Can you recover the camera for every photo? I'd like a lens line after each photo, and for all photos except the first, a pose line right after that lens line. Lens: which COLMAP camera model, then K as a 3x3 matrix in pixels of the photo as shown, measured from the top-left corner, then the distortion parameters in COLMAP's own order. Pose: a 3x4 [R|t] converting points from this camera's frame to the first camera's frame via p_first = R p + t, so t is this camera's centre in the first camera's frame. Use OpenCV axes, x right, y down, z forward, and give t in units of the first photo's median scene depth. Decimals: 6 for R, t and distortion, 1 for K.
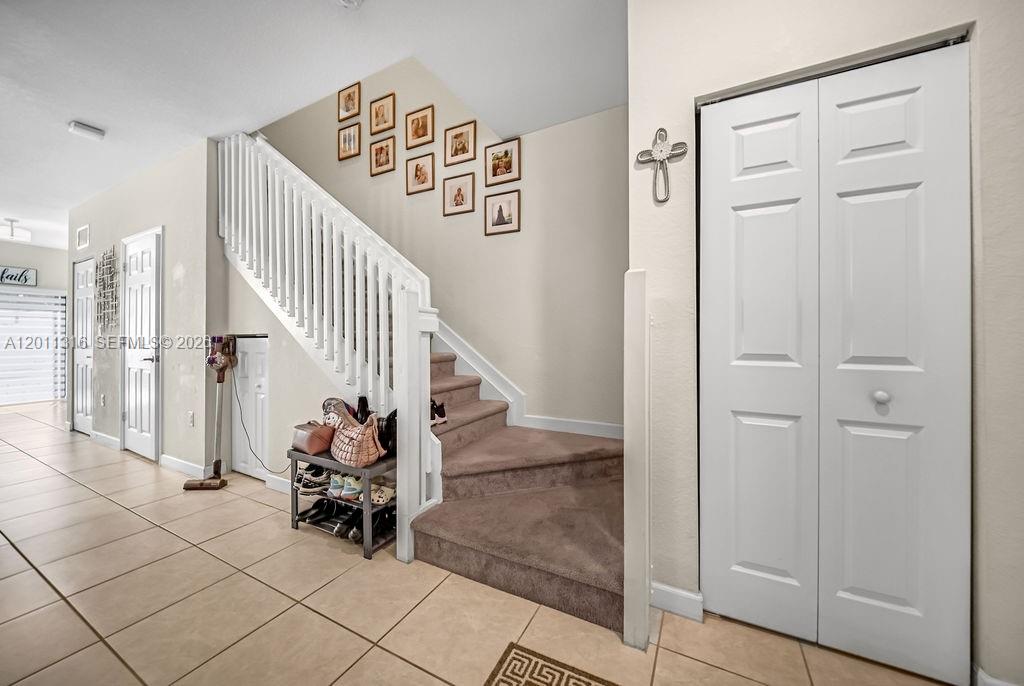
lens RADIAL K [[358.9, 0, 514.4], [0, 358.9, 325.6], [0, 0, 1]] dist [-0.000208, -0.001413]
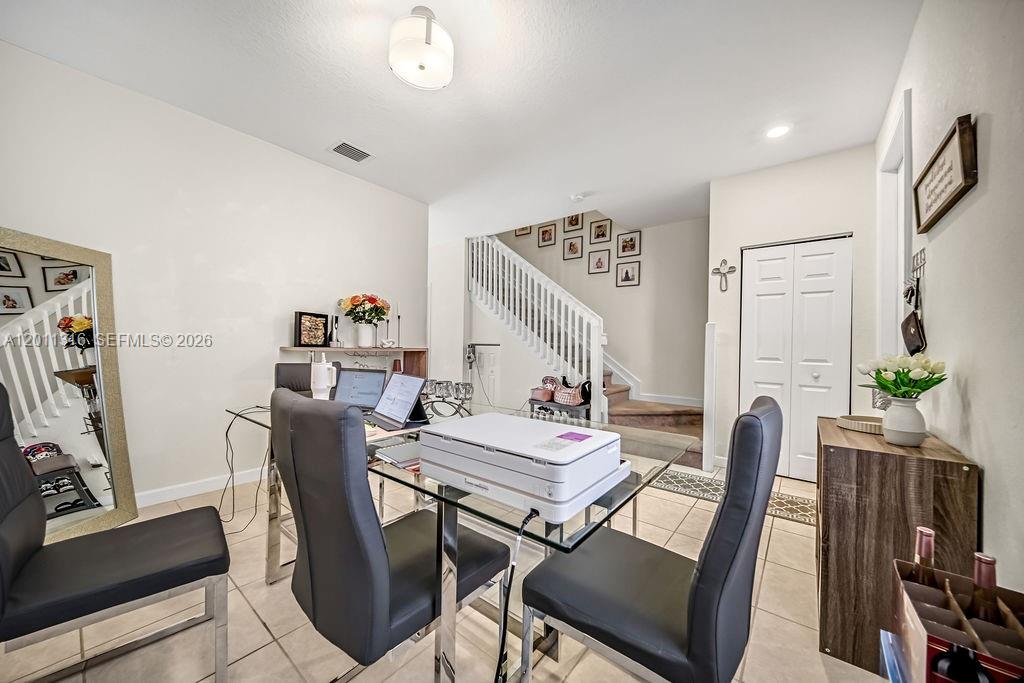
lens RADIAL K [[358.9, 0, 510.2], [0, 358.9, 340.7], [0, 0, 1]] dist [-0.000208, -0.001413]
pose [[0.979619, 0.013152, -0.200431, -0.241834], [-0.008913, 0.999717, 0.022039, -0.033458], [0.200664, -0.019804, 0.979460, -0.794943]]
